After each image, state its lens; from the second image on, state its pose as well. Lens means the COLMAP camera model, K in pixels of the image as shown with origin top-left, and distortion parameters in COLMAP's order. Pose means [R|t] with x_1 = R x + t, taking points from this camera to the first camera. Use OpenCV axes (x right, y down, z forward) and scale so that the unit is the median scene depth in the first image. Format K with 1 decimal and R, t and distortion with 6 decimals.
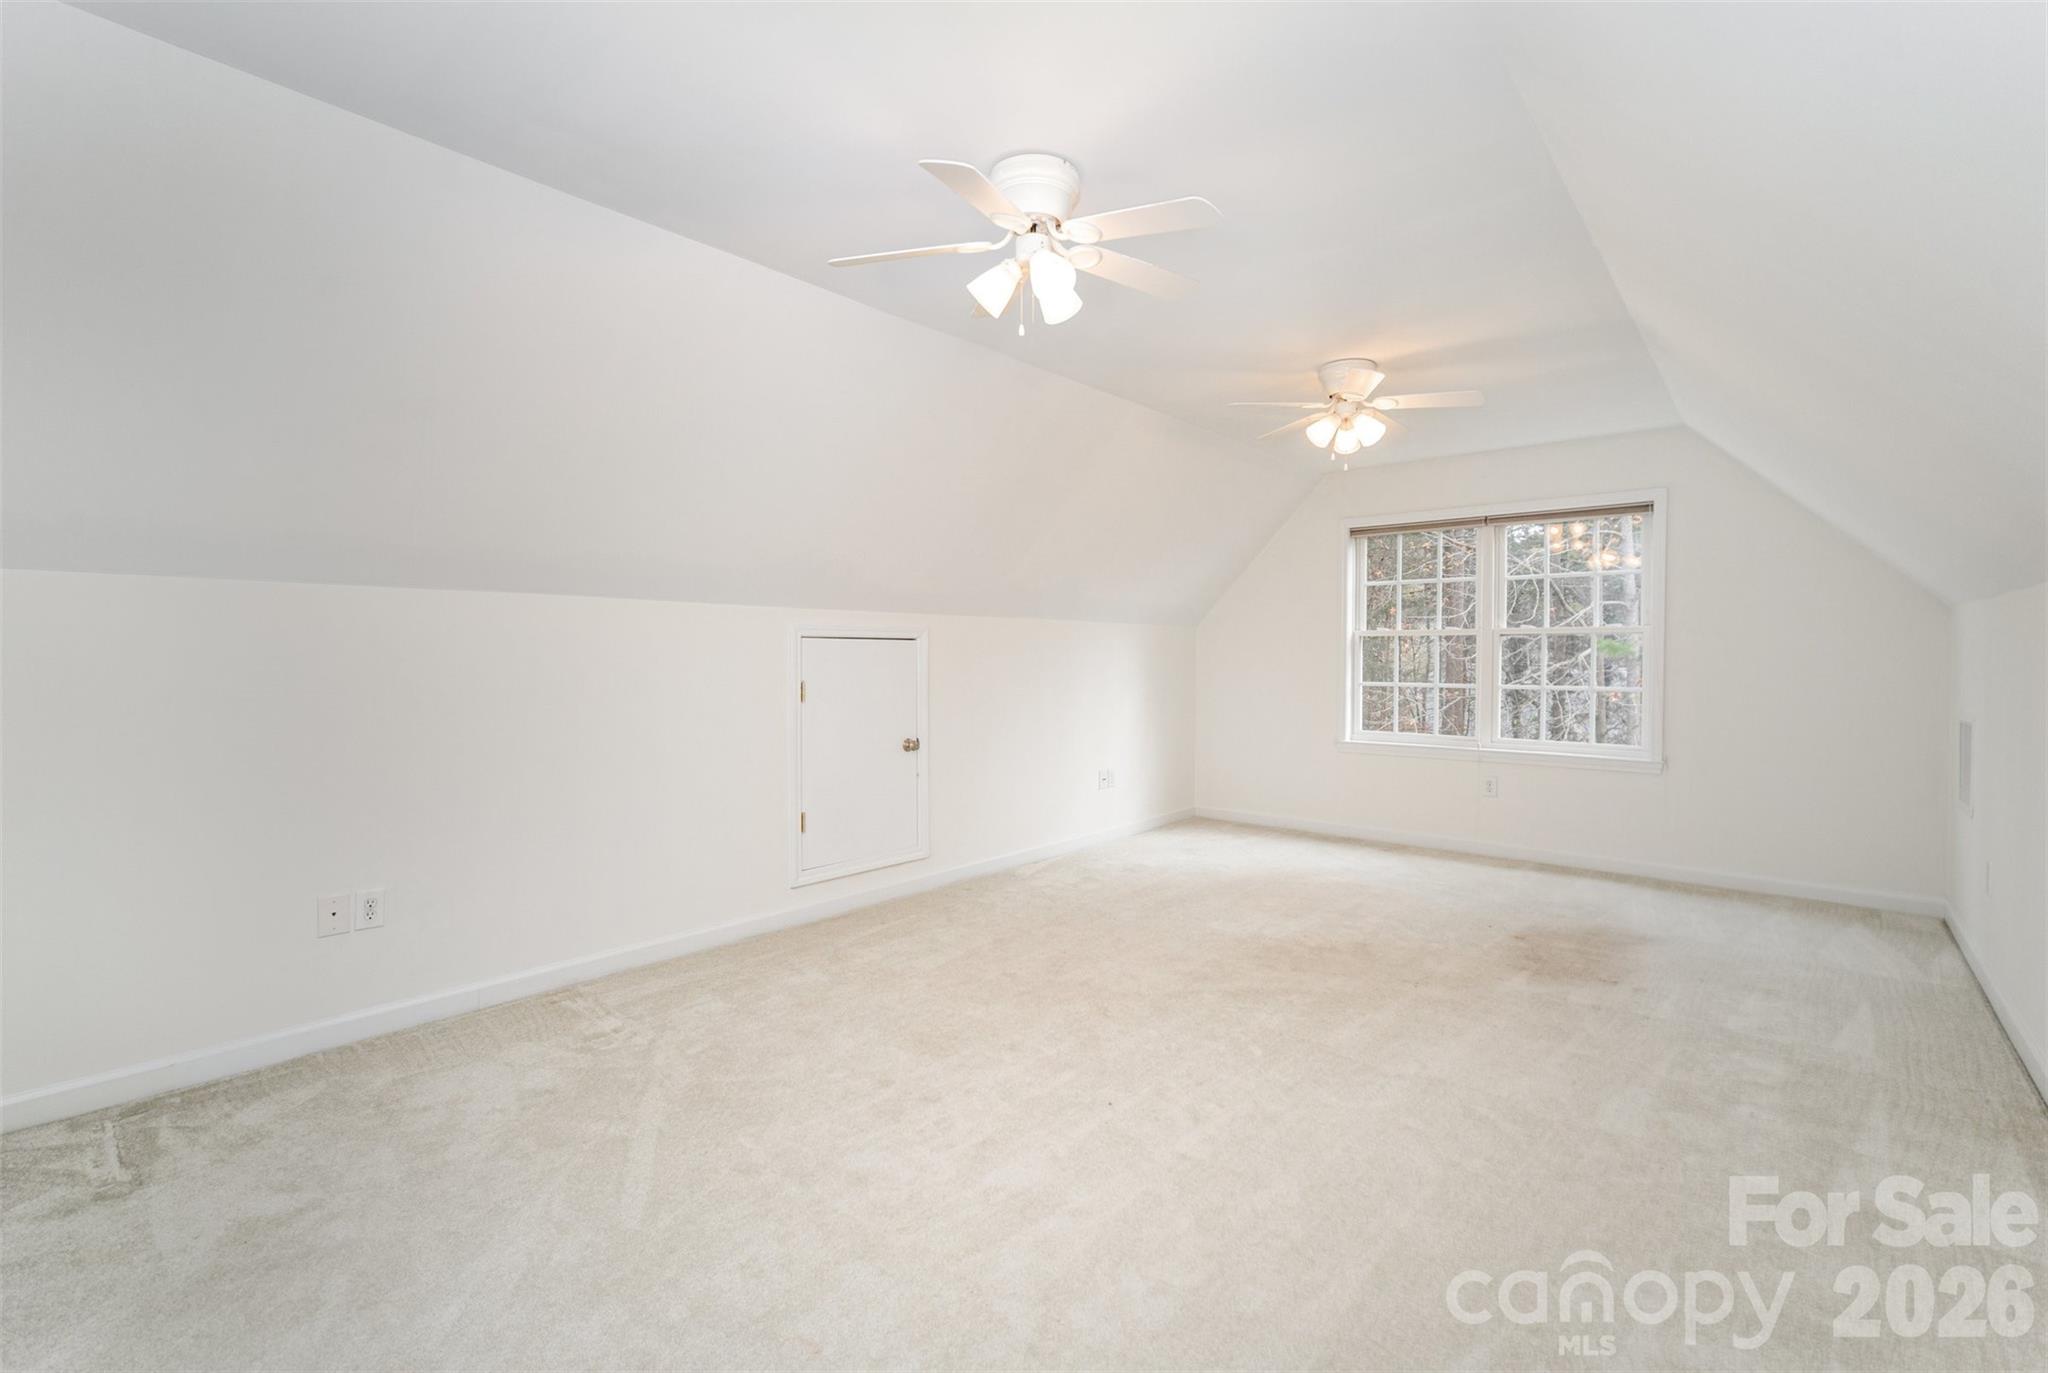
lens RADIAL K [[896.6, 0, 1015.6], [0, 896.6, 670.7], [0, 0, 1]] dist [-0.028548, 0.014855]
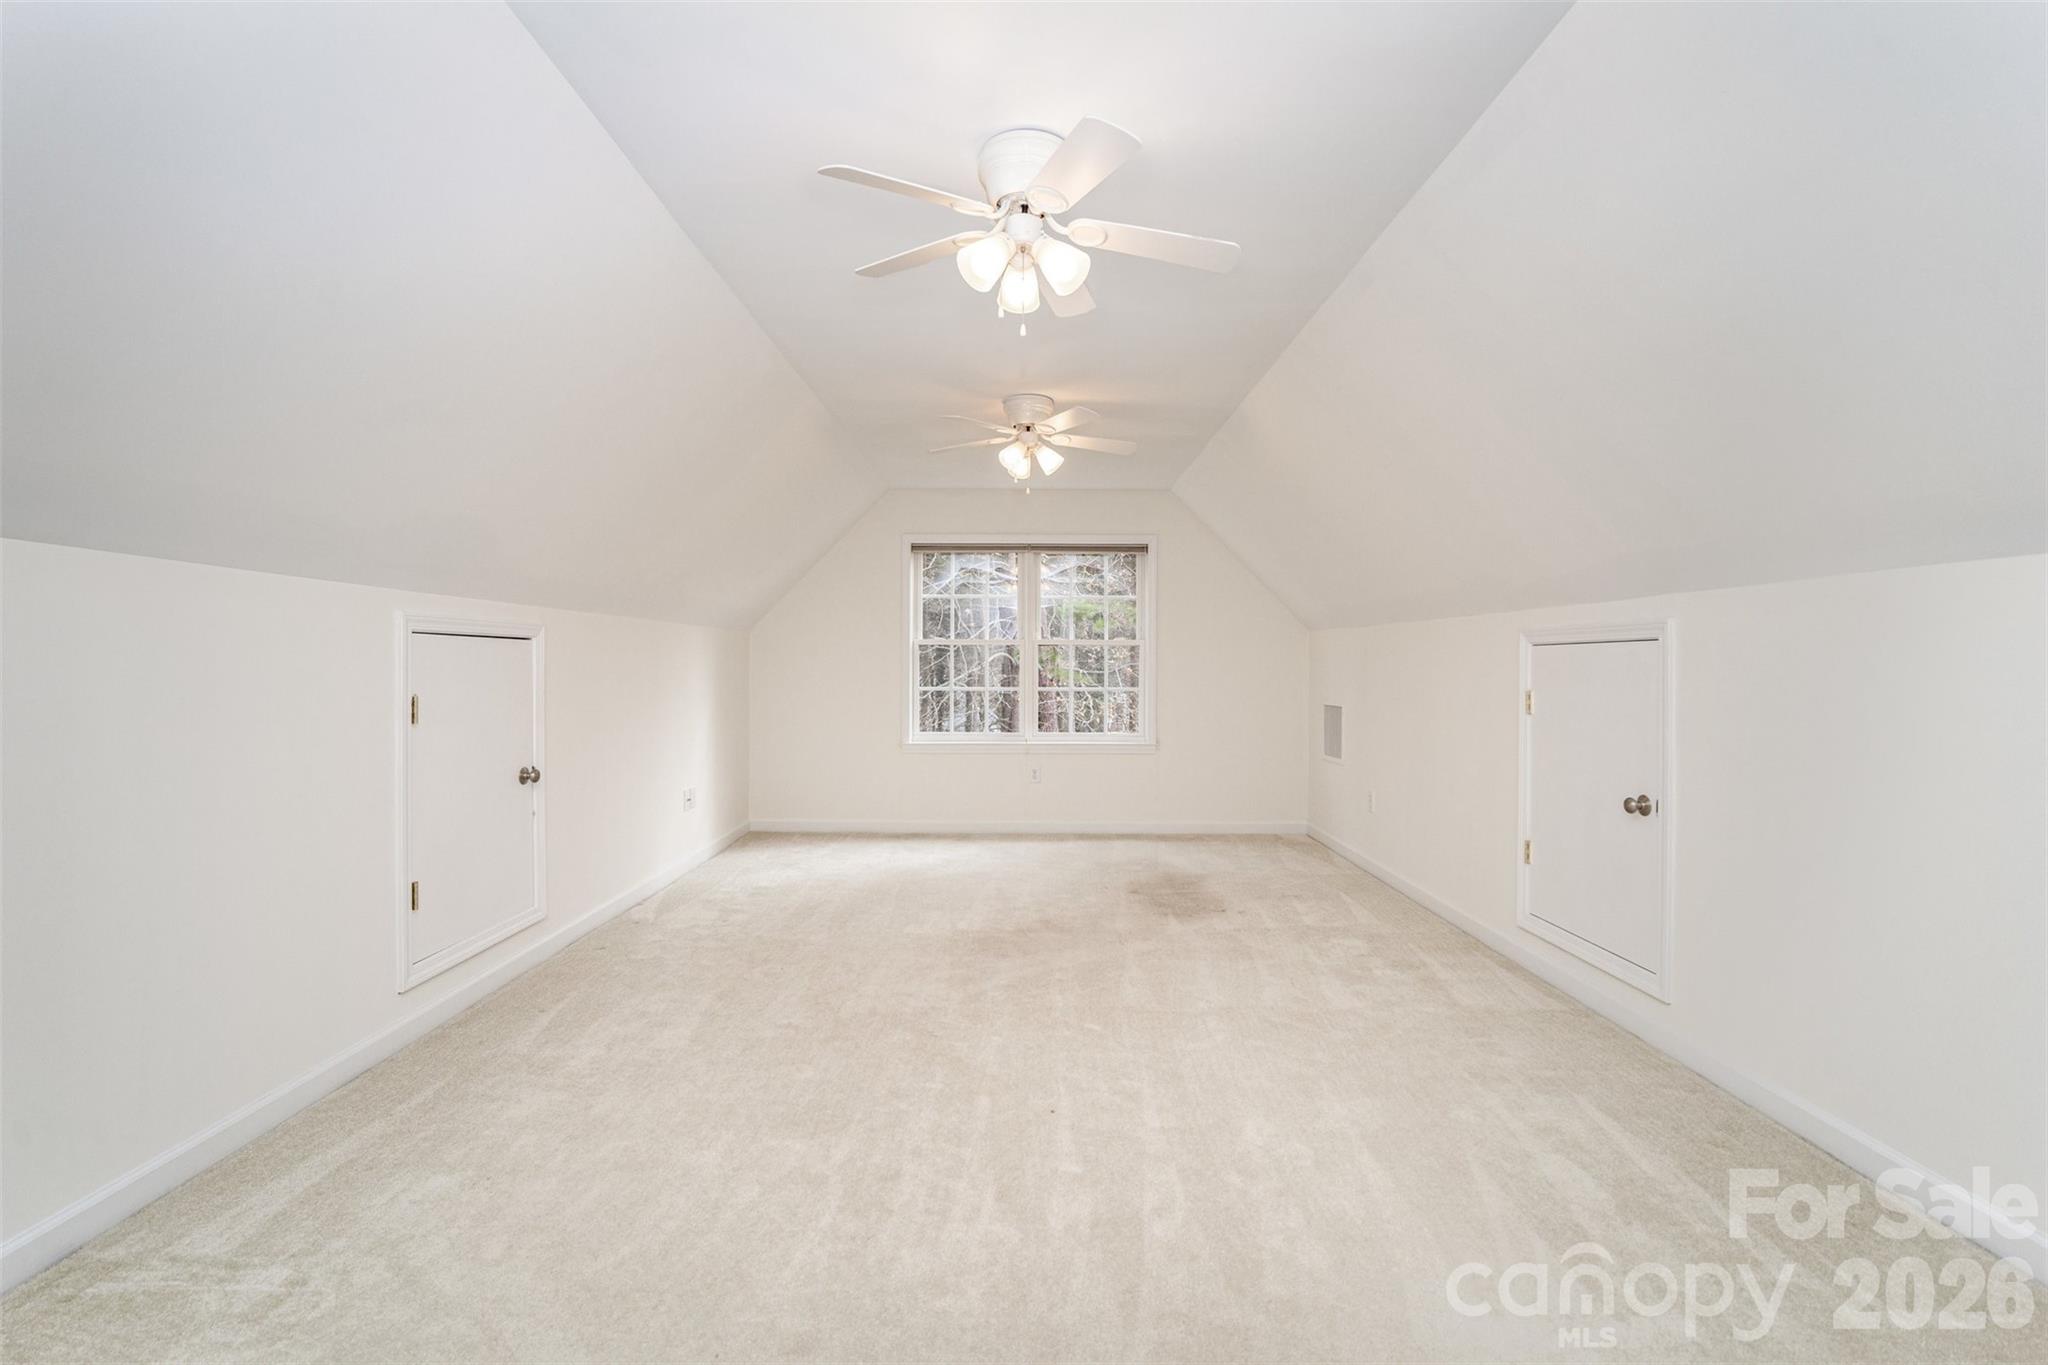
lens RADIAL K [[890.1, 0, 1024.2], [0, 890.1, 659.3], [0, 0, 1]] dist [-0.024292, 0.011642]
pose [[0.753354, 0.005493, 0.657593, -0.291495], [0.011029, 0.999719, -0.020986, 0.003484], [-0.657523, 0.023063, 0.753081, 0.140600]]
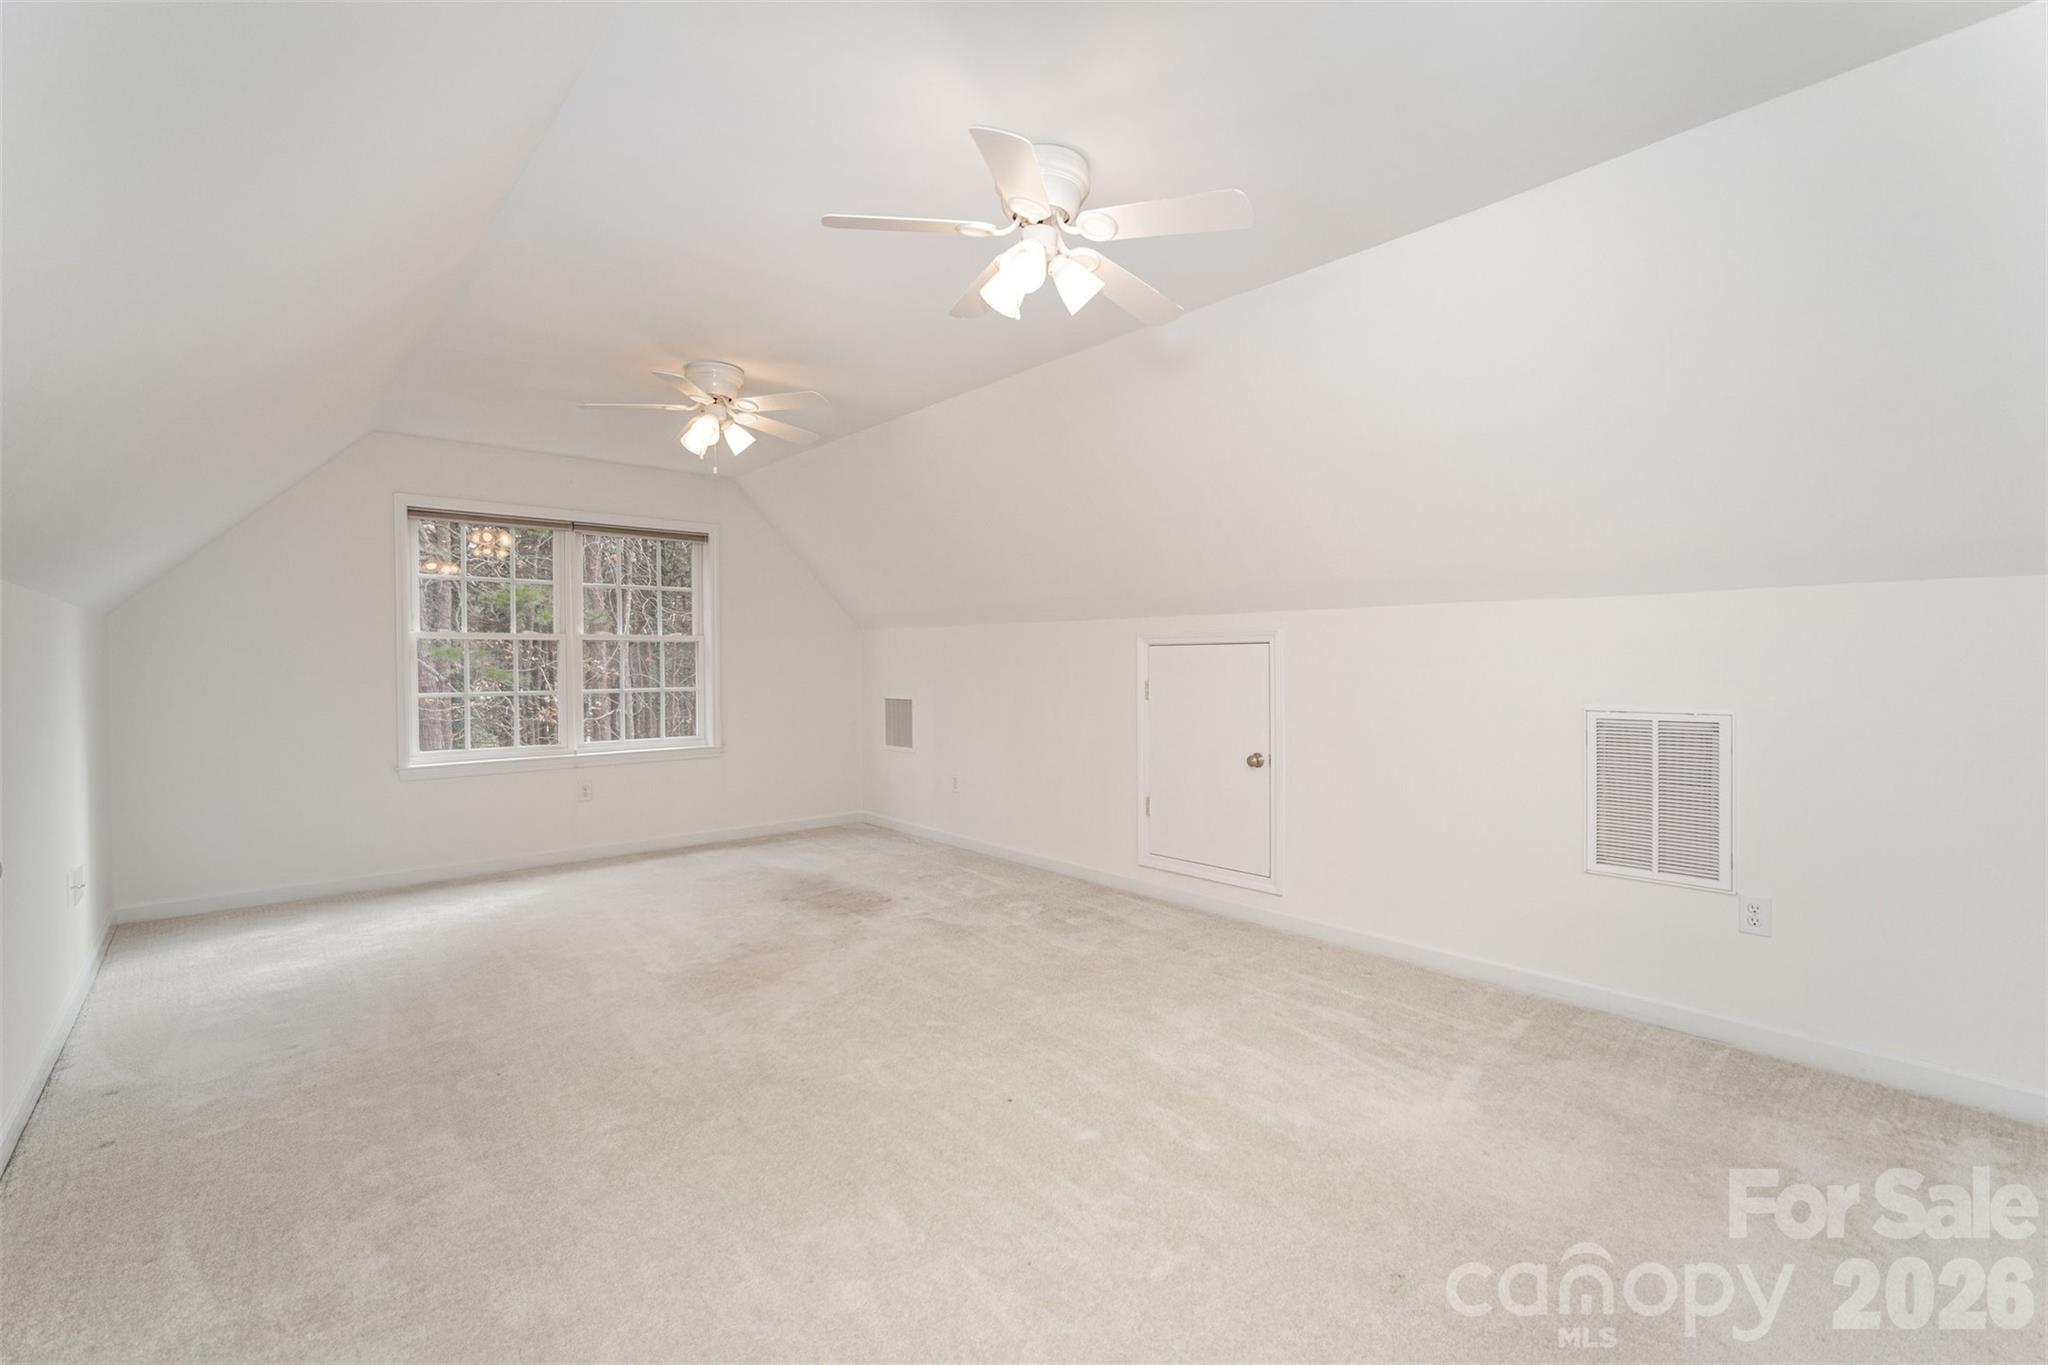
lens RADIAL K [[890.1, 0, 1024.2], [0, 890.1, 659.3], [0, 0, 1]] dist [-0.024292, 0.011642]
pose [[0.124626, -0.000670, 0.992204, -0.460693], [0.022507, 0.999744, -0.002152, -0.006272], [-0.991948, 0.022600, 0.124609, 0.439758]]
